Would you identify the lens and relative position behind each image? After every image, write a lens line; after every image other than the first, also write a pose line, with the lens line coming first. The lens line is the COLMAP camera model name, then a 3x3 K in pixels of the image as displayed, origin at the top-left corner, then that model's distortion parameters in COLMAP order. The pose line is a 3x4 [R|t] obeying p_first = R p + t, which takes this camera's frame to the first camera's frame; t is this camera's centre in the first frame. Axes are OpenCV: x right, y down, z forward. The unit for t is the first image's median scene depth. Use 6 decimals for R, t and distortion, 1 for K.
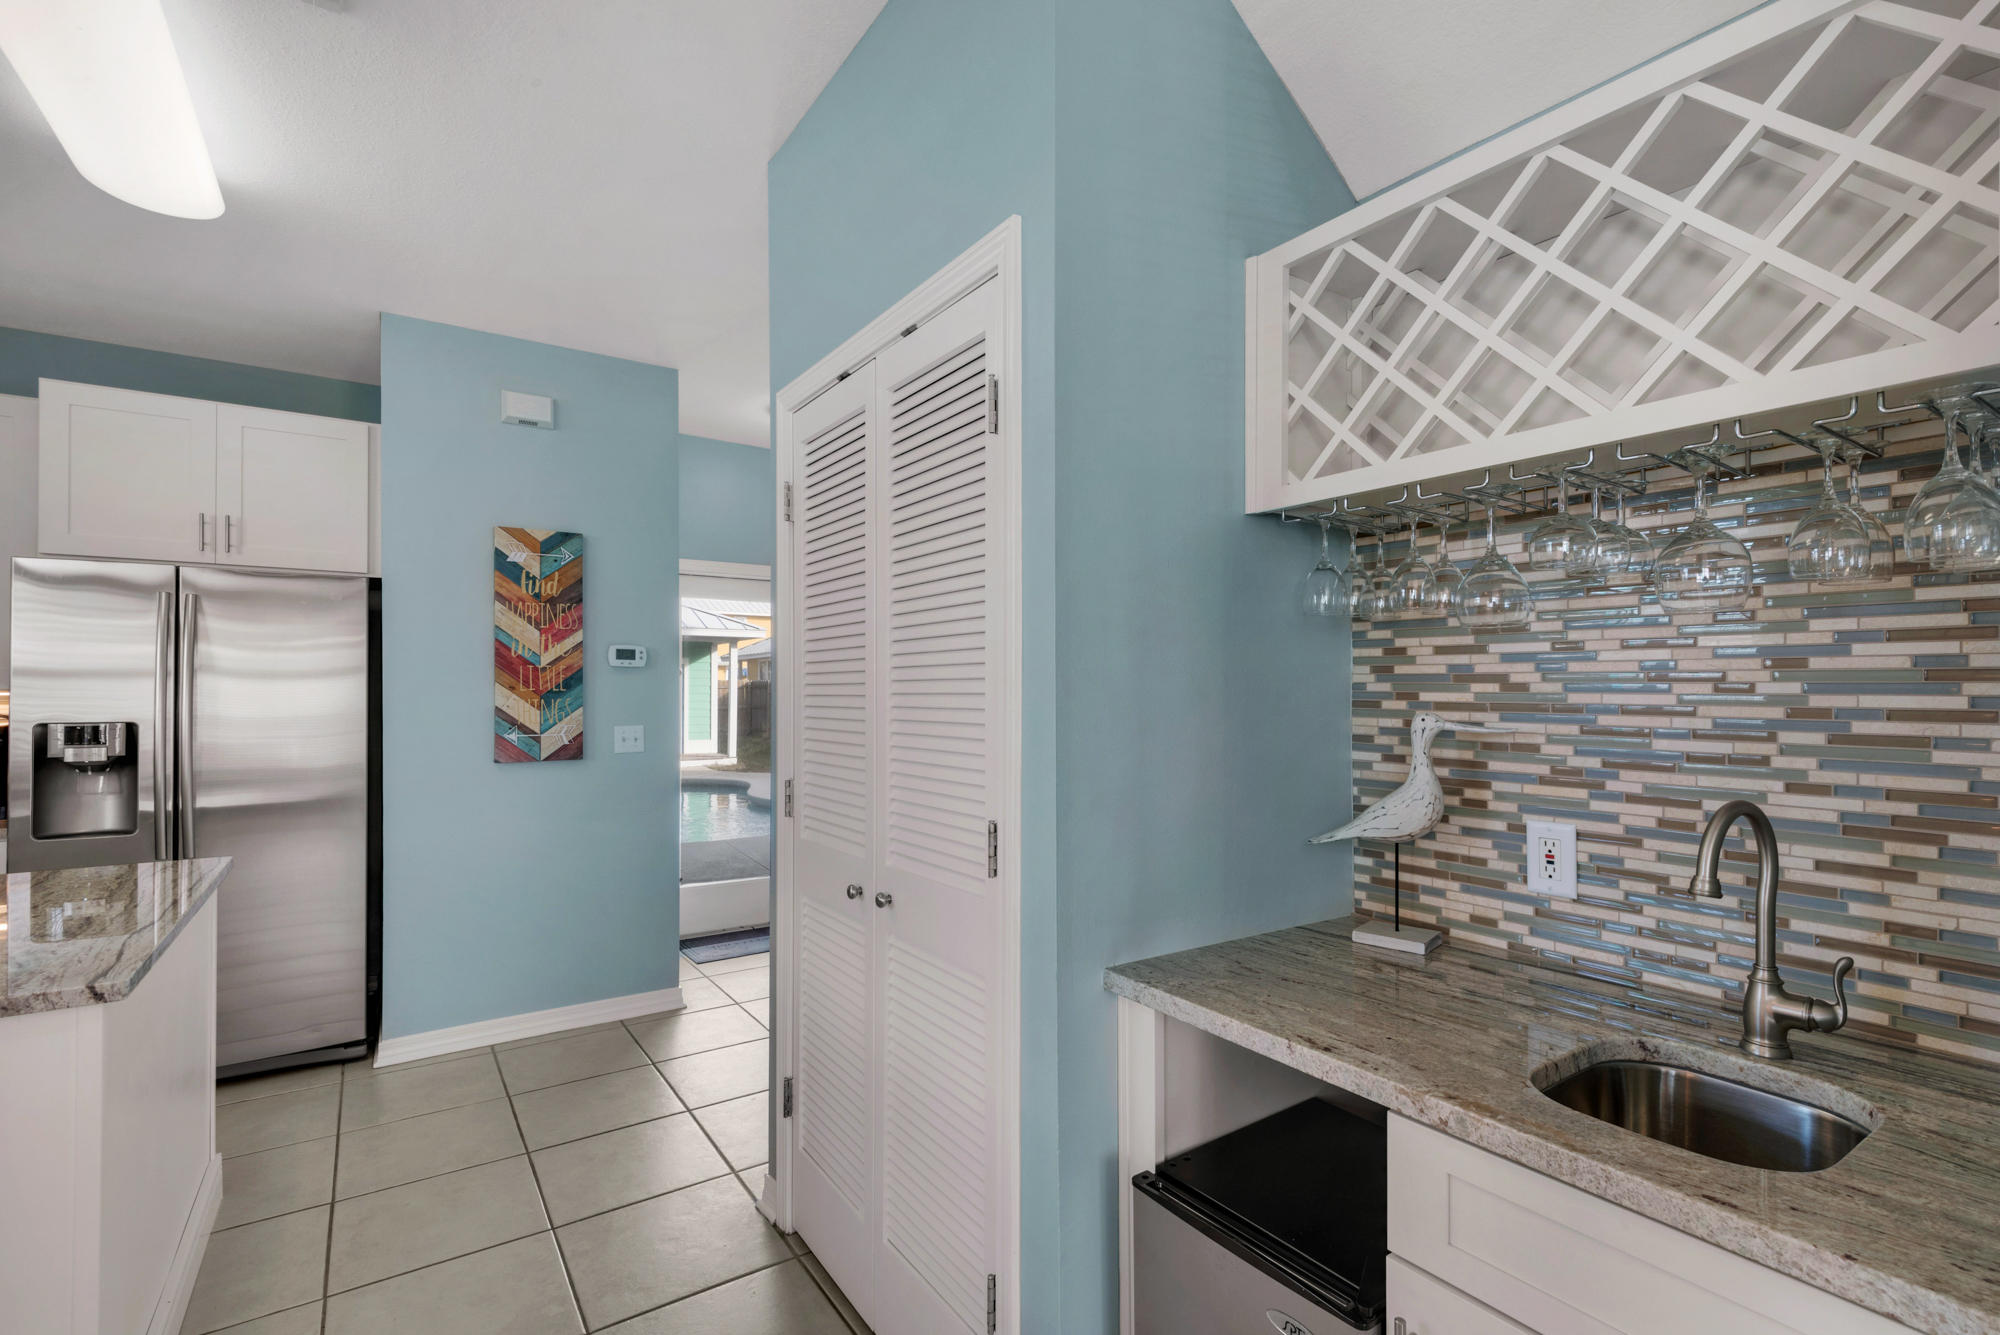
lens RADIAL K [[895.3, 0, 999.5], [0, 895.3, 689.8], [0, 0, 1]] dist [0.032112, -0.014776]
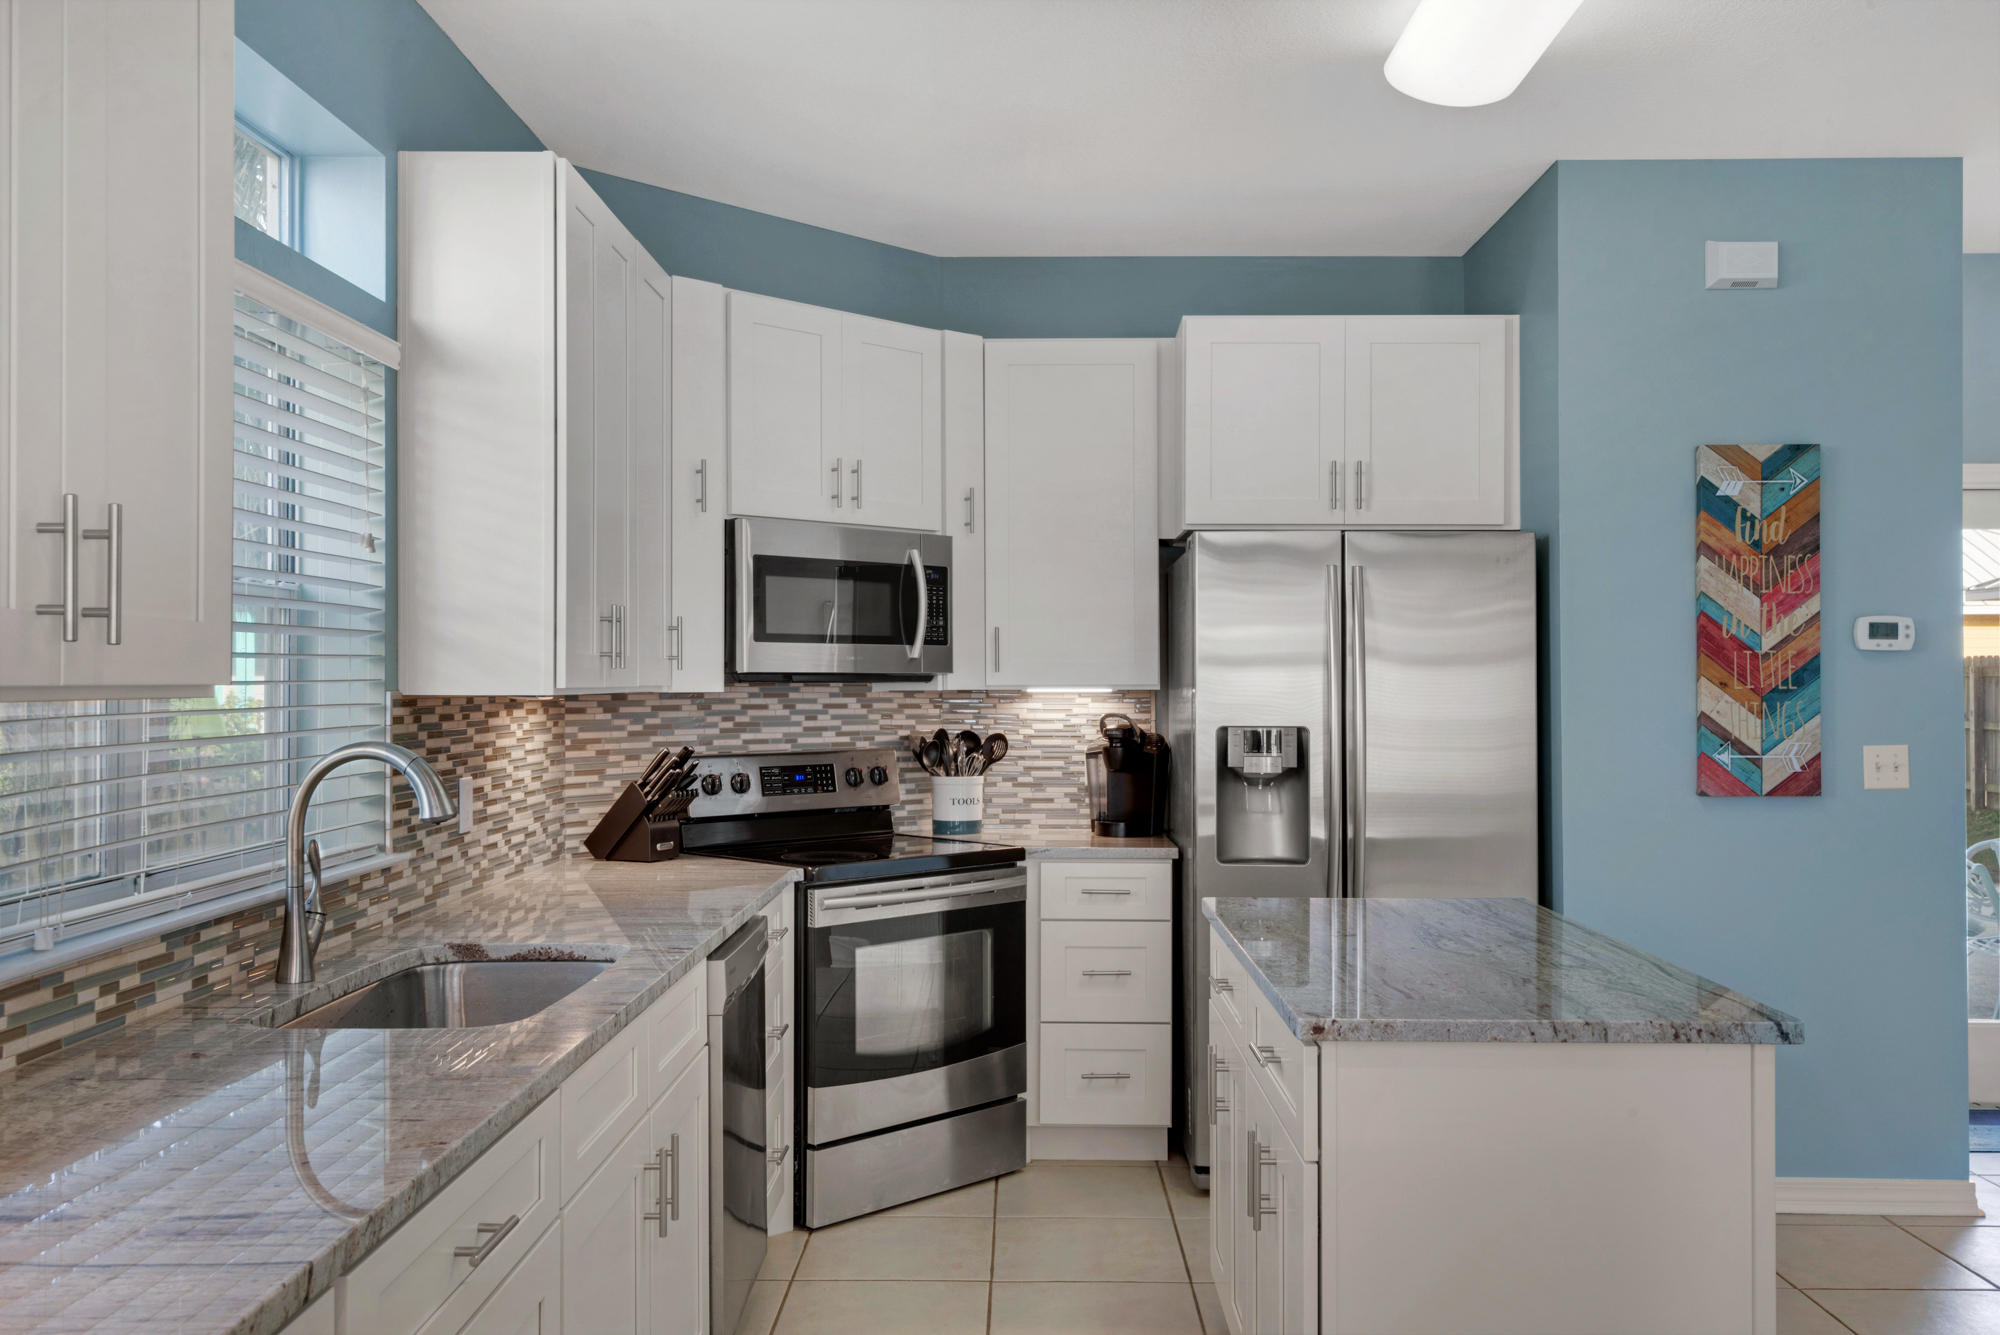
lens RADIAL K [[1688.2, 0, 990.9], [0, 1688.2, 668.5], [0, 0, 1]] dist [0.006575, -0.003470]
pose [[0.813315, -0.001903, -0.581821, -0.253400], [-0.001358, 0.999986, -0.005169, -0.006738], [0.581822, 0.004994, 0.813301, -0.333037]]
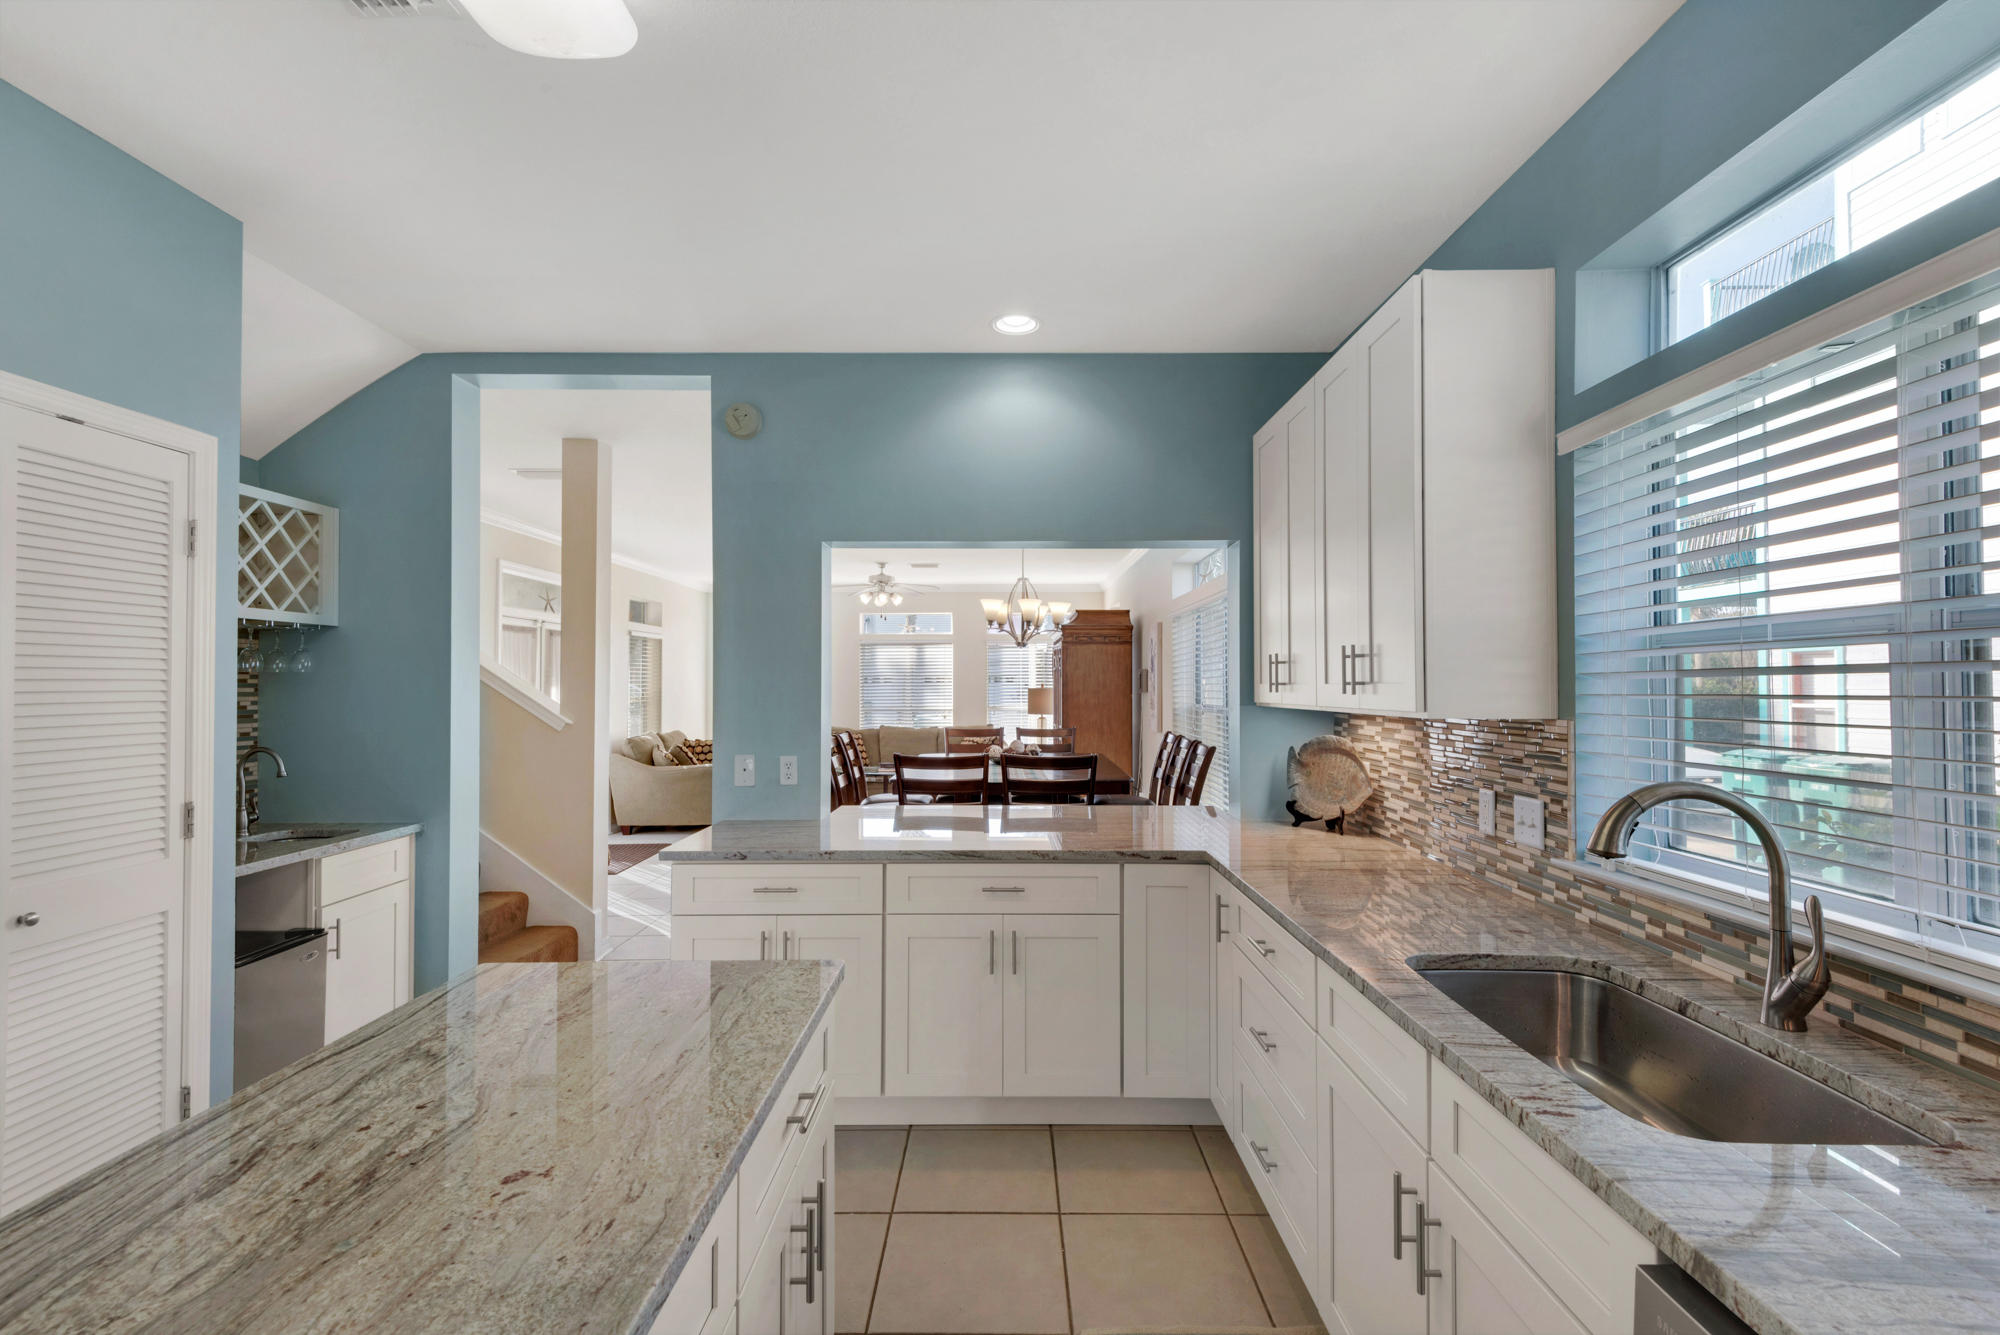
lens RADIAL K [[895.3, 0, 1002.0], [0, 895.3, 672.5], [0, 0, 1]] dist [0.032112, -0.014776]
pose [[-0.823877, 0.009258, 0.566693, -0.900076], [0.002004, 0.999908, -0.013421, -0.023090], [-0.566765, -0.009922, -0.823820, 0.645032]]
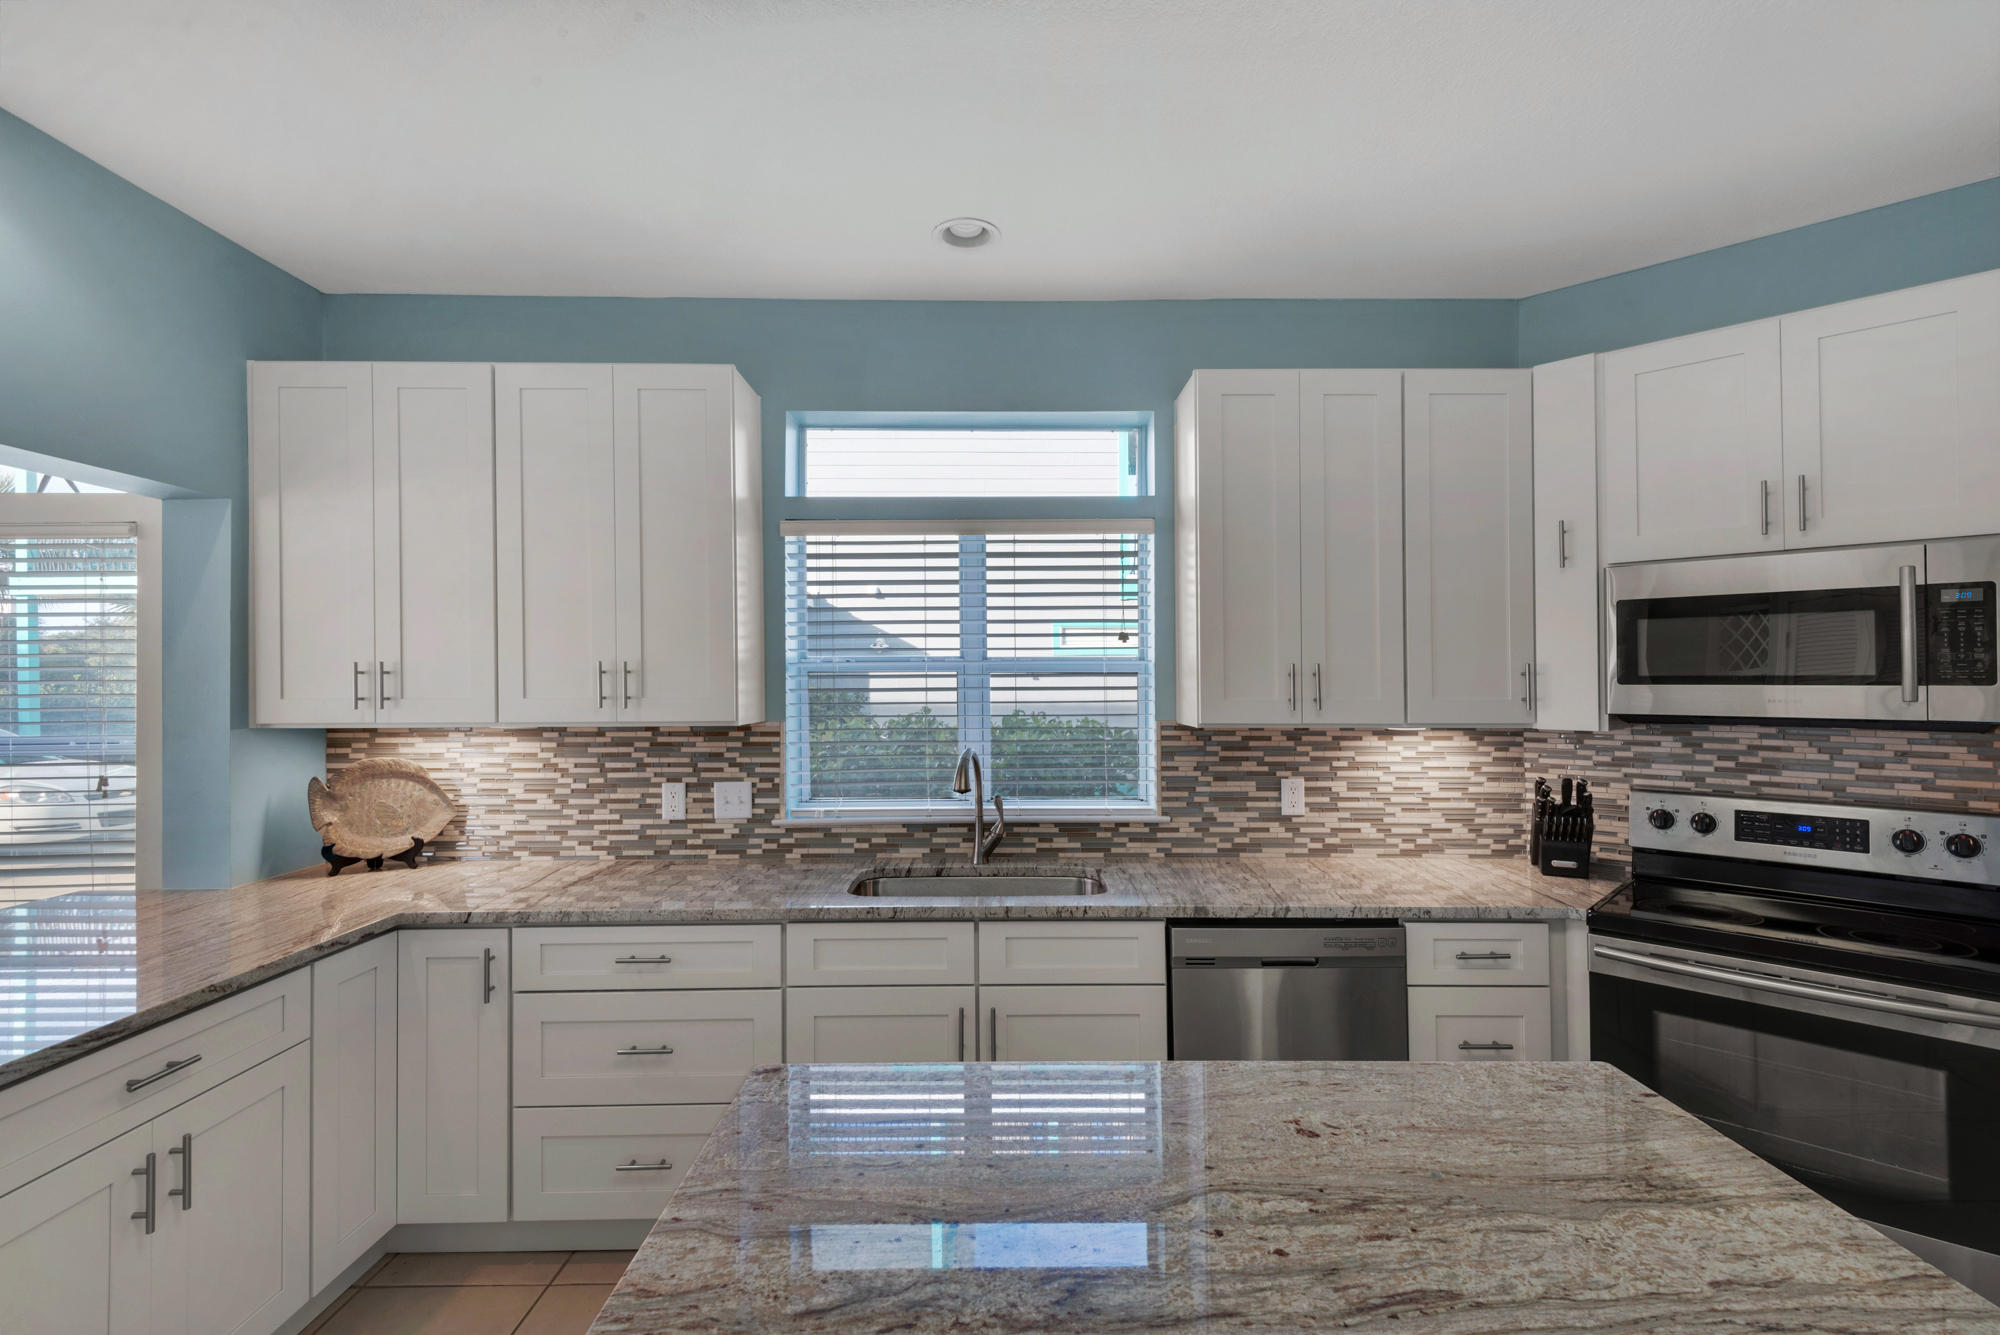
lens RADIAL K [[895.3, 0, 1014.3], [0, 895.3, 665.1], [0, 0, 1]] dist [0.032112, -0.014776]
pose [[-0.554731, -0.014531, -0.831903, -0.282386], [0.001215, 0.999832, -0.018275, -0.036176], [0.832029, -0.011148, -0.554620, 0.593948]]
